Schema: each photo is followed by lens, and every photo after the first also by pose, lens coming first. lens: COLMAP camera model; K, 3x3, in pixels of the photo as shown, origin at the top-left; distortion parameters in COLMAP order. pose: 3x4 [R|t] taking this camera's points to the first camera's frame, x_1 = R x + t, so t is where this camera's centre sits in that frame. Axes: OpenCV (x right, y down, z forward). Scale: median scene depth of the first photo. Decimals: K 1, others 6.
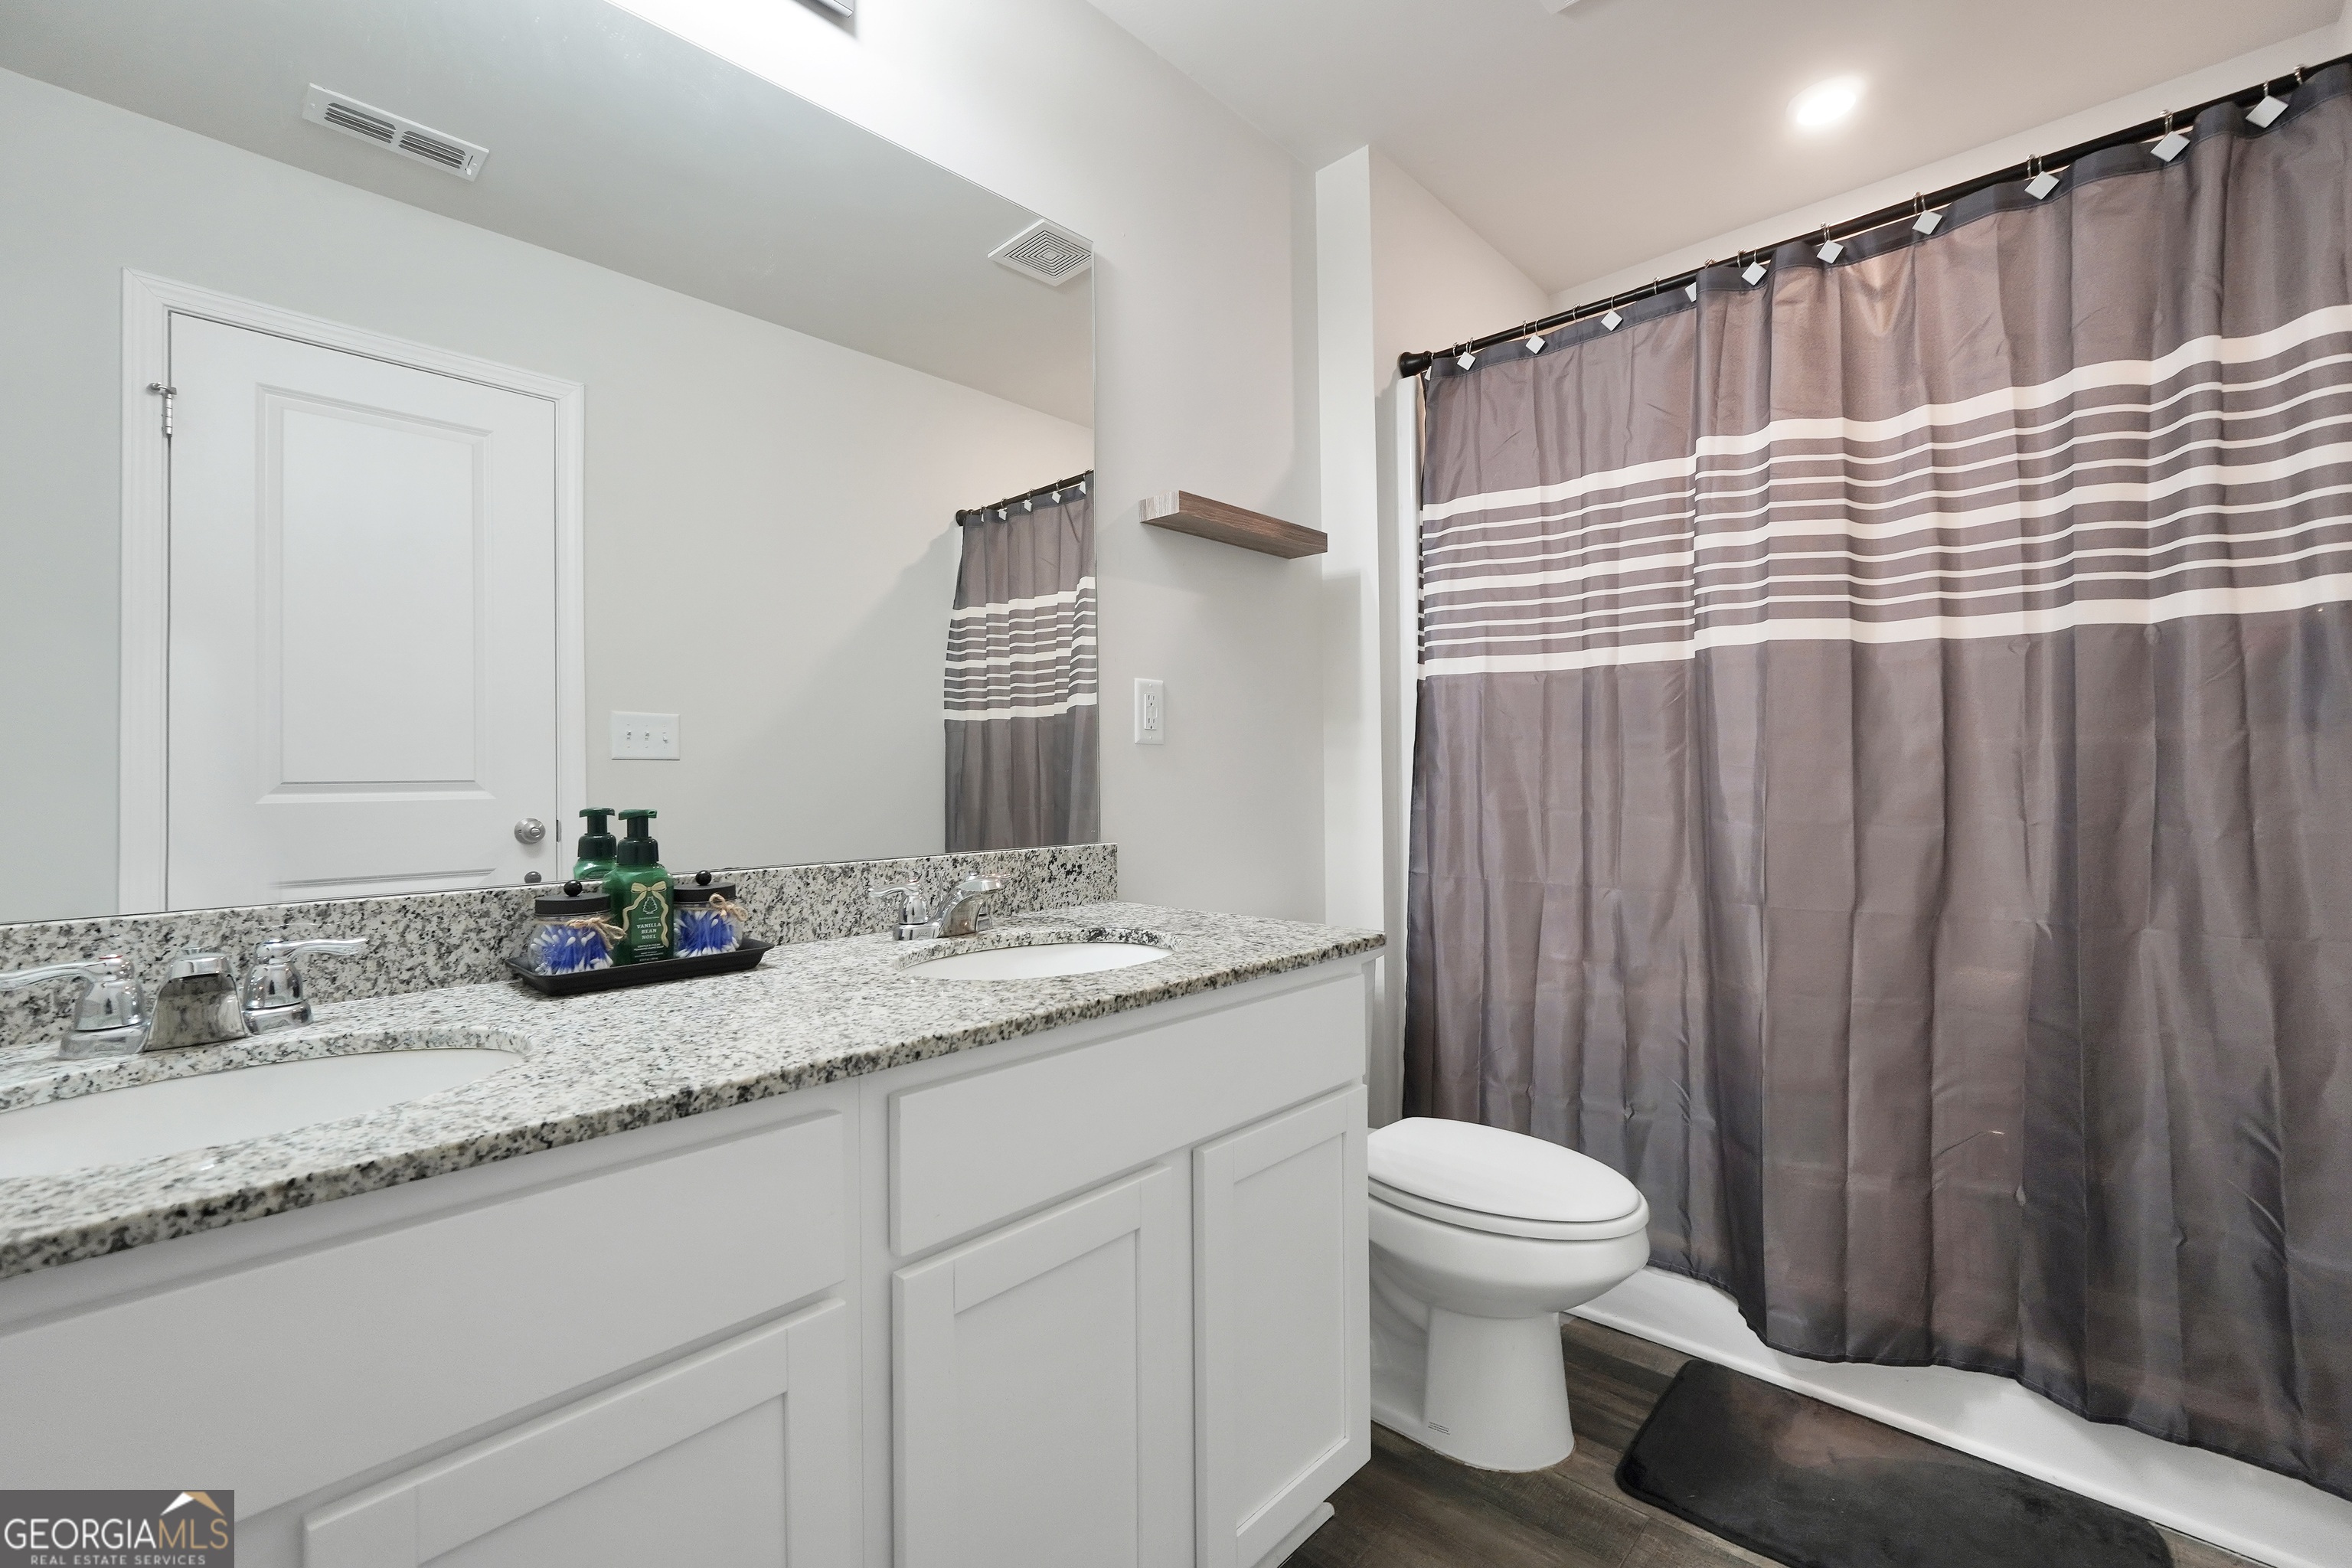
lens RADIAL K [[997.8, 0, 1159.1], [0, 997.8, 782.7], [0, 0, 1]] dist [-0.020589, 0.007036]
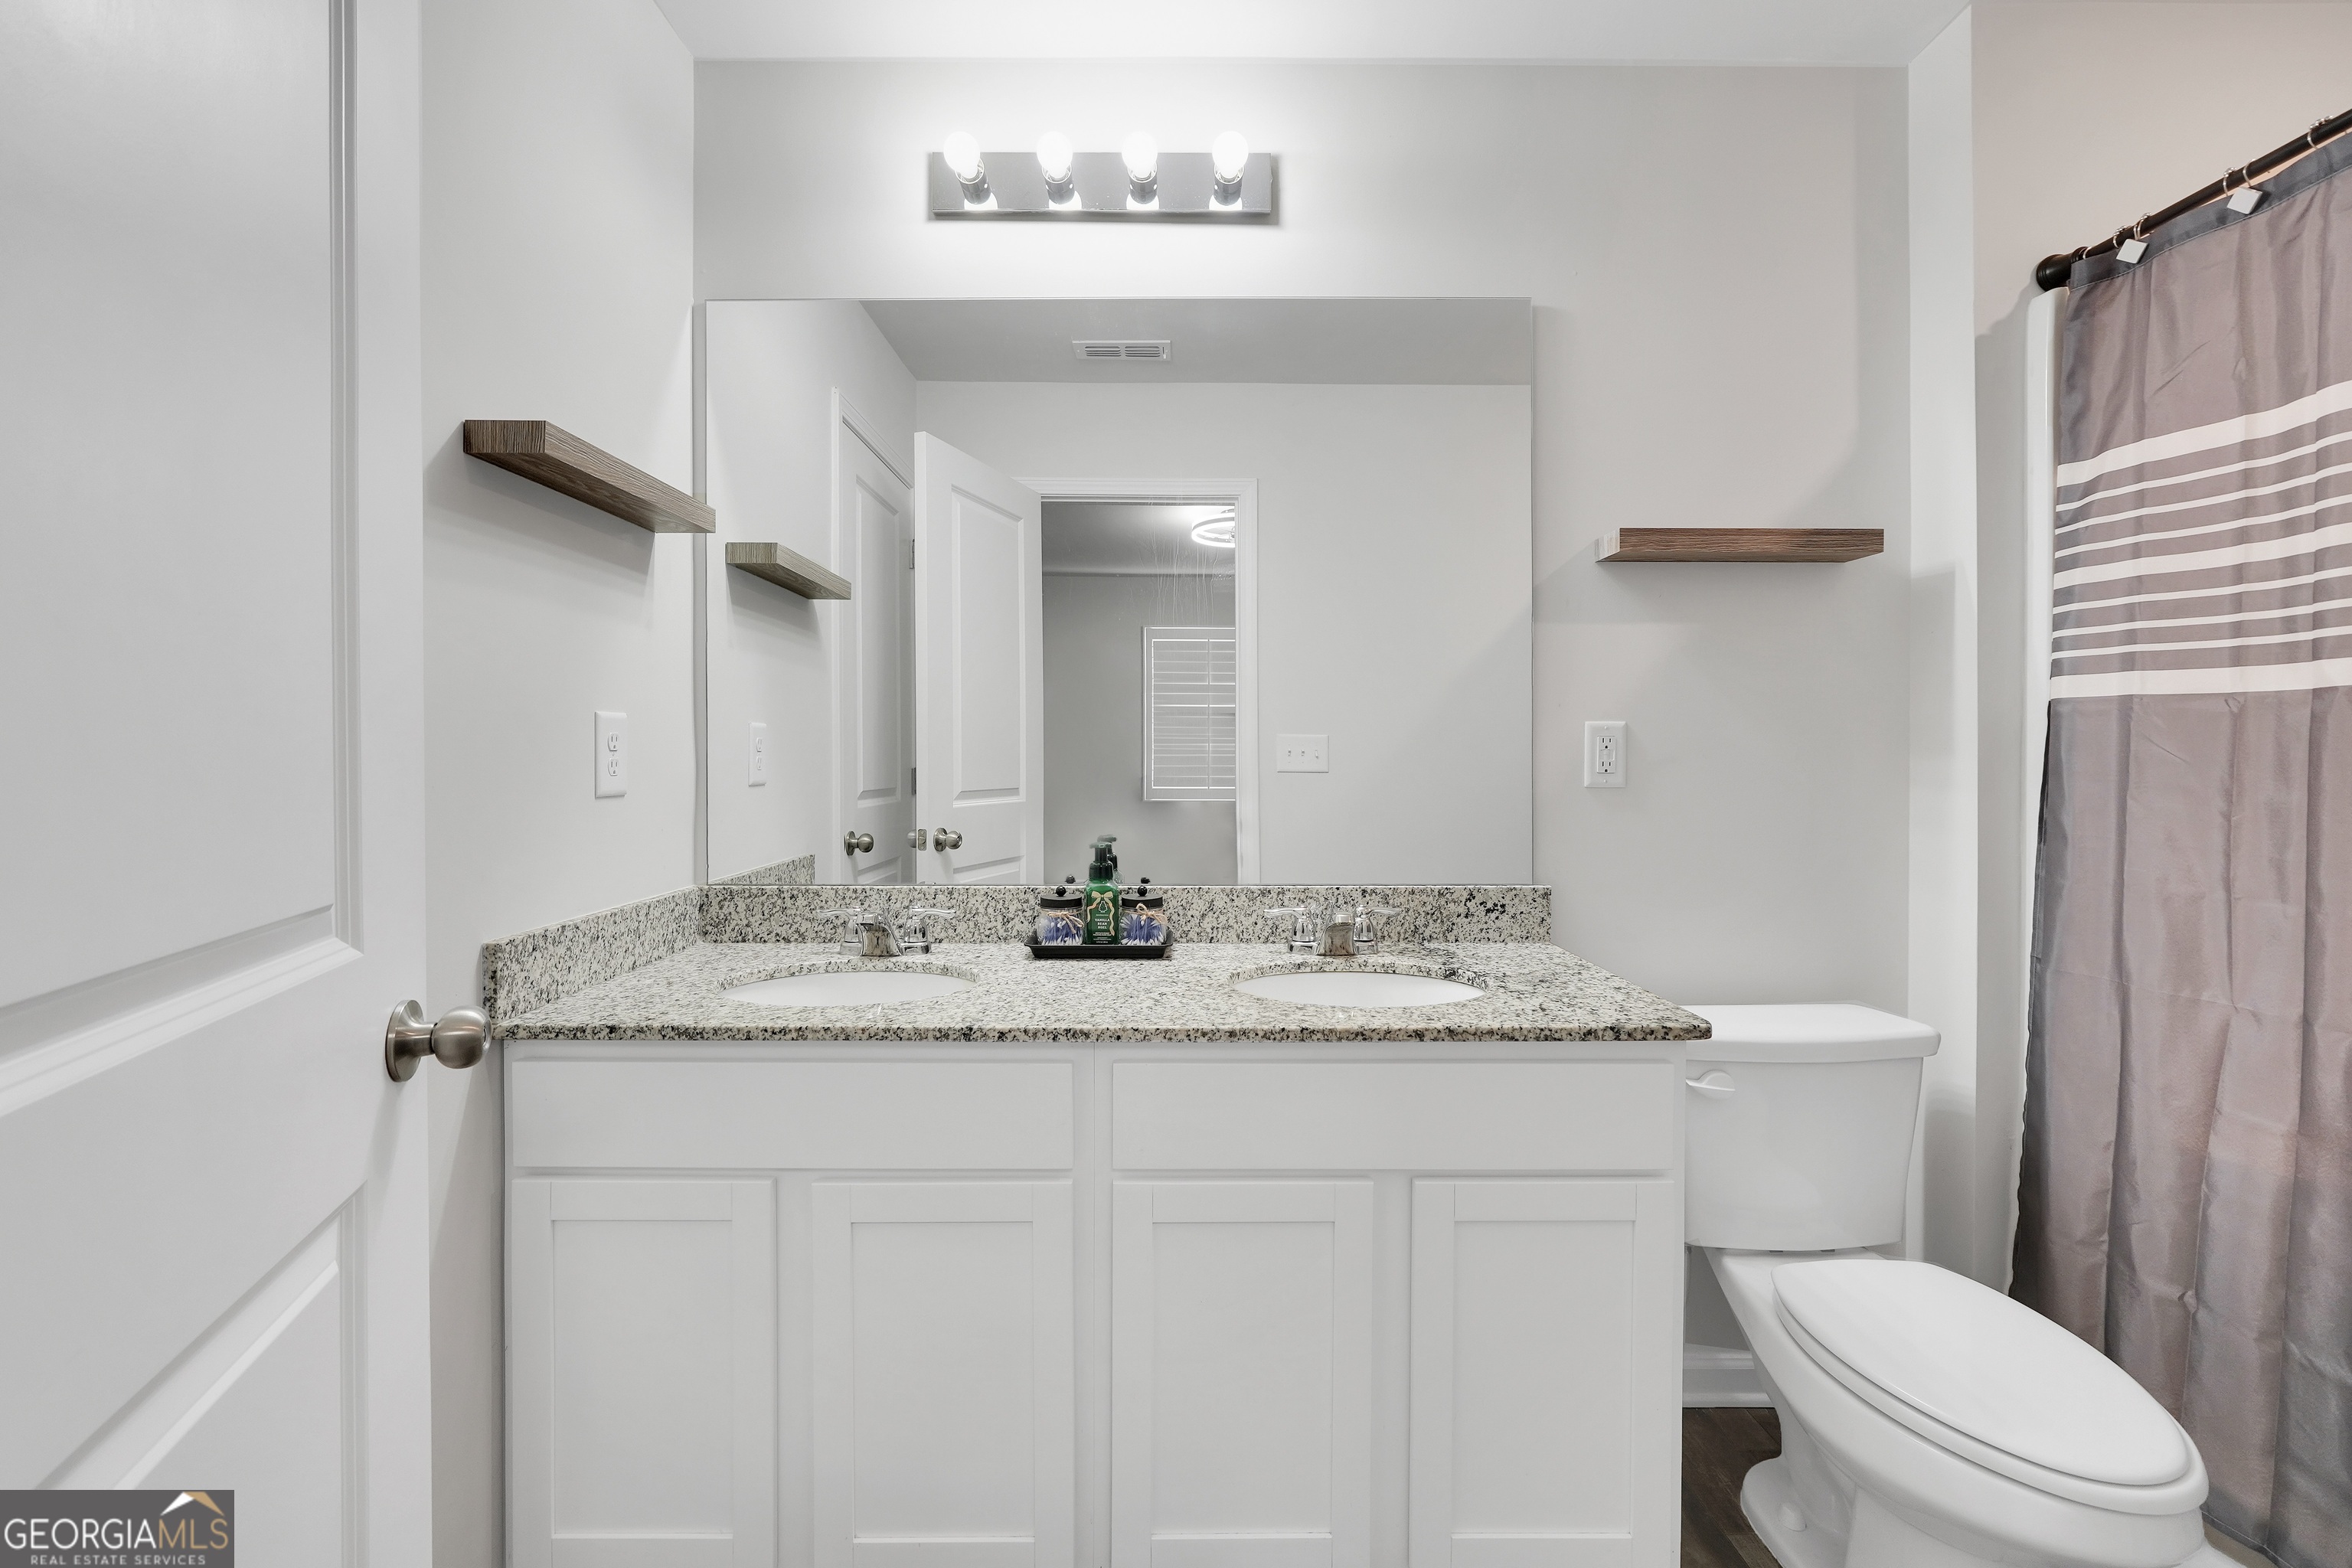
lens RADIAL K [[997.8, 0, 1159.1], [0, 997.8, 782.7], [0, 0, 1]] dist [-0.020589, 0.007036]
pose [[0.688698, 0.029358, -0.724454, 0.507889], [-0.009029, 0.999450, 0.031920, -0.090881], [0.724992, -0.015442, 0.688584, 0.014573]]
